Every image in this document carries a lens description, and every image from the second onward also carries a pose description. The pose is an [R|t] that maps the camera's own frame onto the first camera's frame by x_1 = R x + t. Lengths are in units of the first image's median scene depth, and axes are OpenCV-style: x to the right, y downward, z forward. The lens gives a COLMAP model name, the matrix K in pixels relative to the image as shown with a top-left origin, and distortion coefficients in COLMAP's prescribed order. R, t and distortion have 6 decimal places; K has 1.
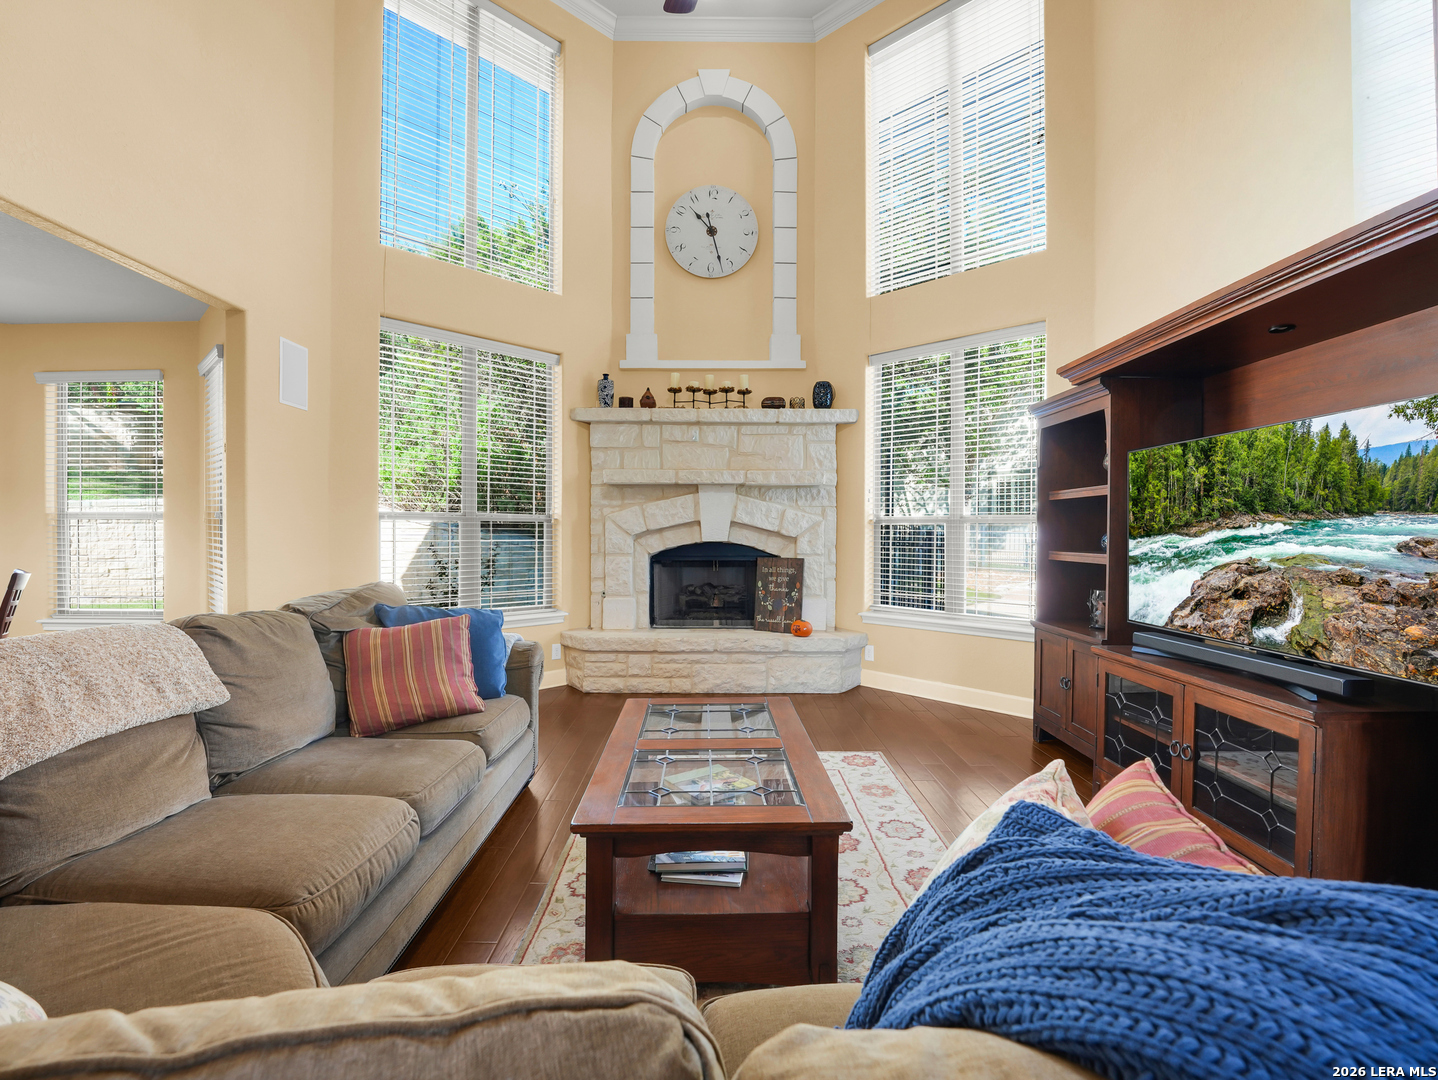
lens RADIAL K [[675.2, 0, 727.3], [0, 675.2, 542.1], [0, 0, 1]] dist [-0.020795, 0.002685]
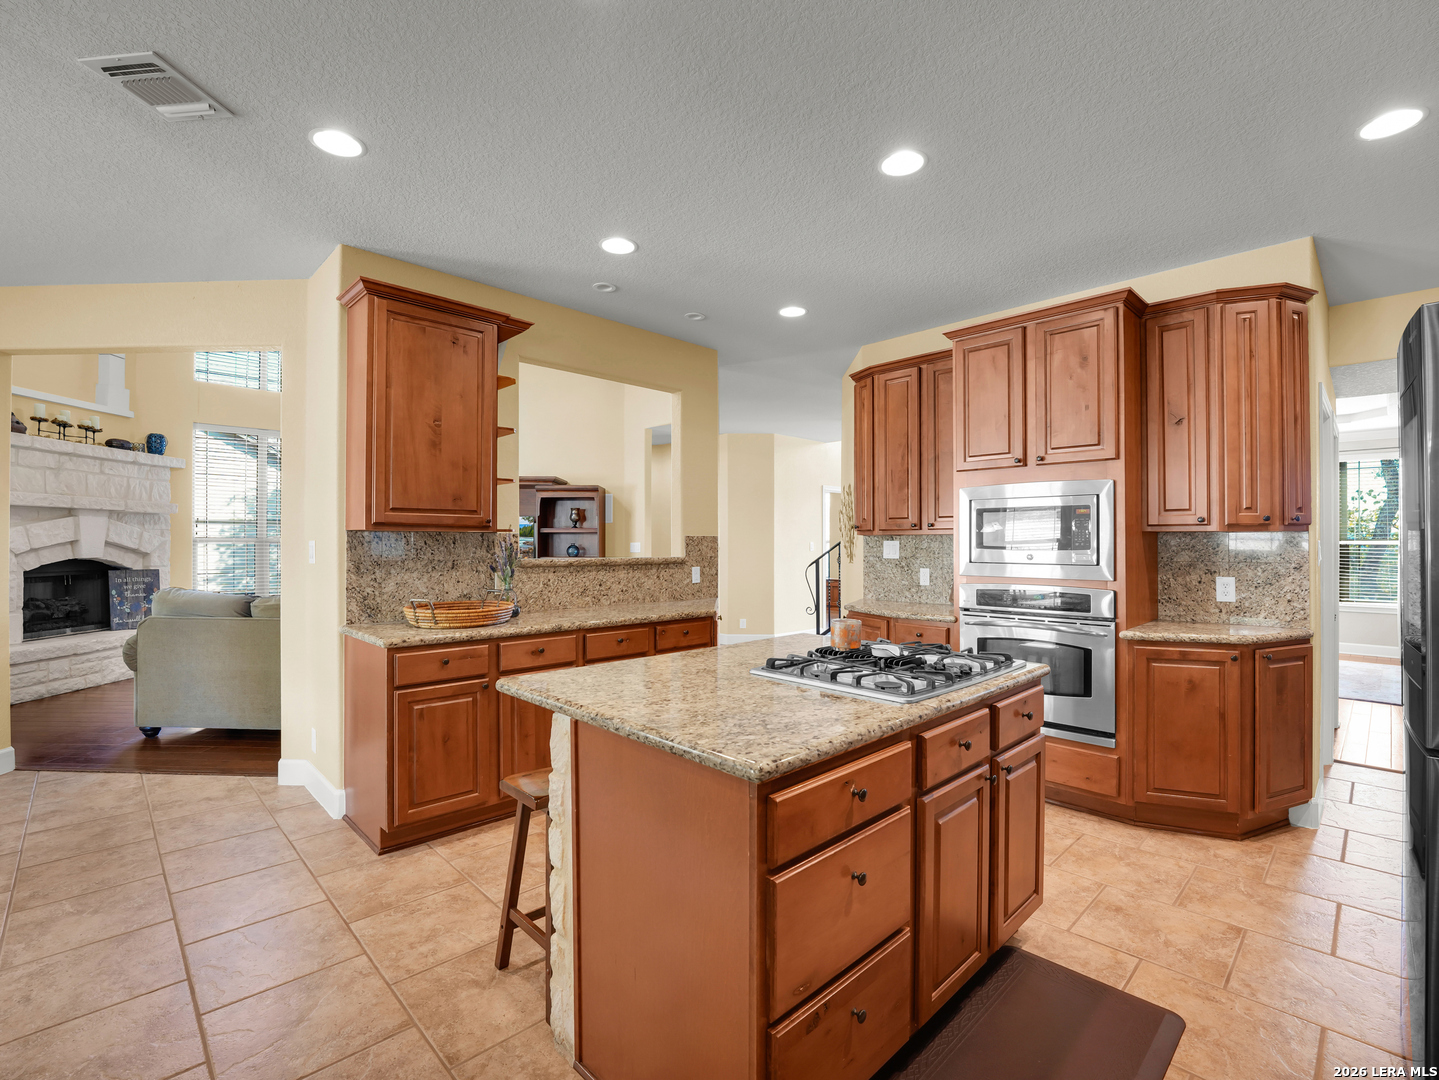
lens RADIAL K [[675.7, 0, 725.4], [0, 675.7, 534.7], [0, 0, 1]] dist [-0.020795, 0.002685]
pose [[0.026492, 0.011584, 0.999582, -2.199106], [0.009379, 0.999886, -0.011836, -0.033915], [-0.999605, 0.009689, 0.026380, -0.256852]]
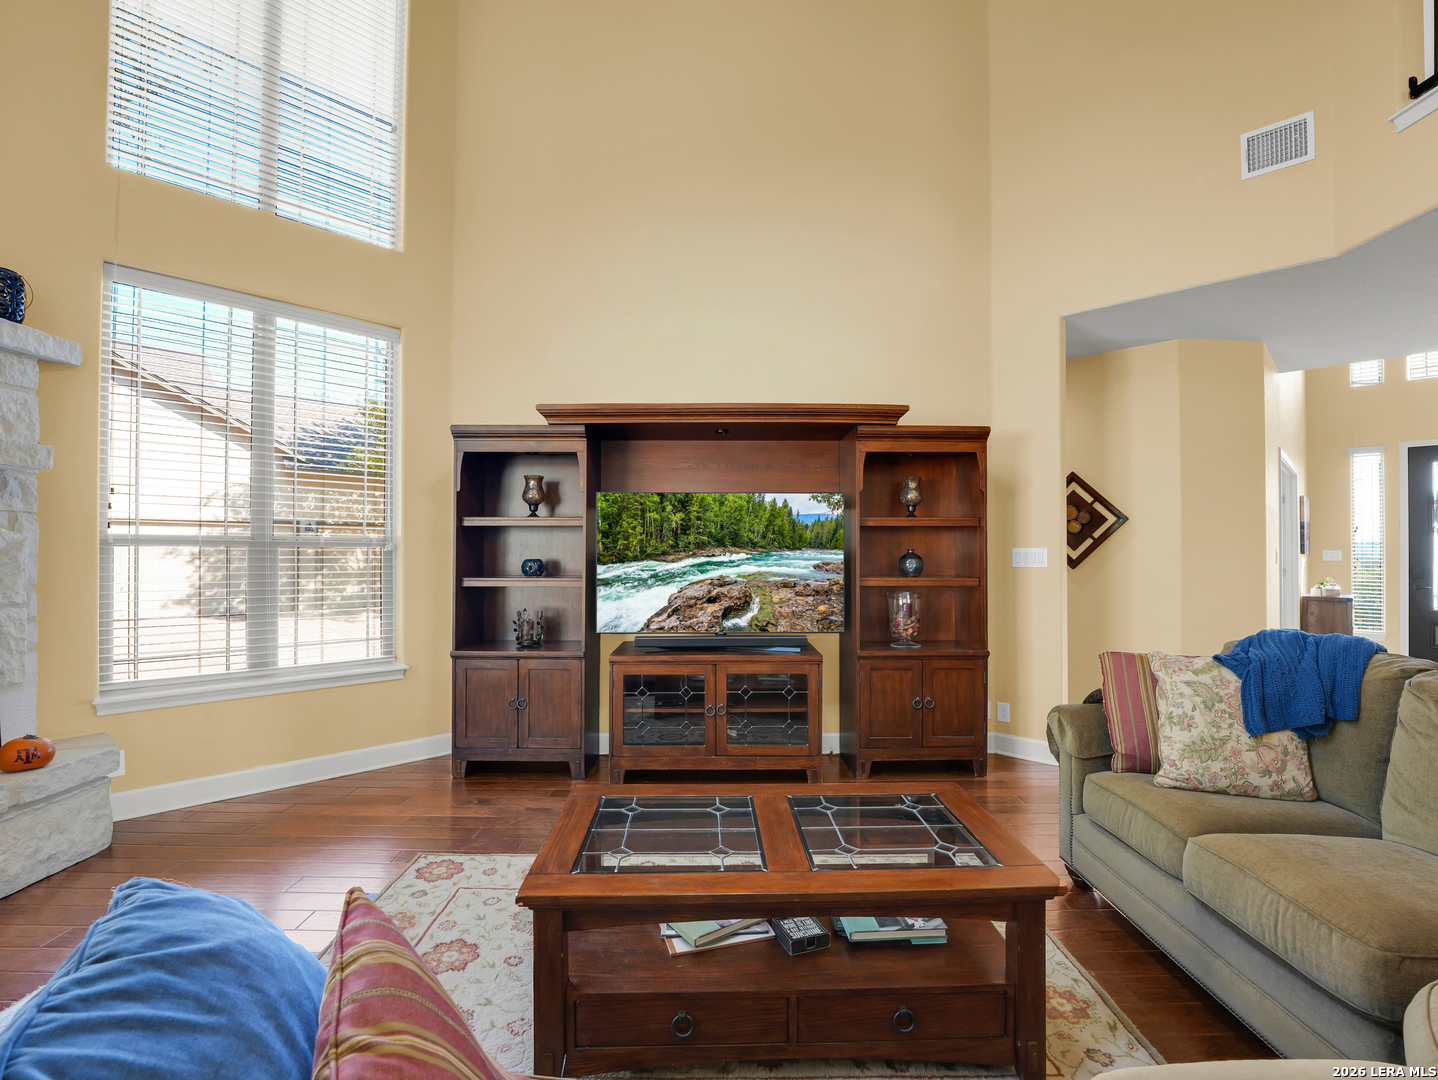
lens RADIAL K [[675.2, 0, 725.9], [0, 675.2, 536.7], [0, 0, 1]] dist [-0.020795, 0.002685]
pose [[0.000626, 0.020744, 0.999785, -0.706895], [0.014260, 0.999683, -0.020750, -0.030617], [-0.999898, 0.014270, 0.000330, 0.888091]]
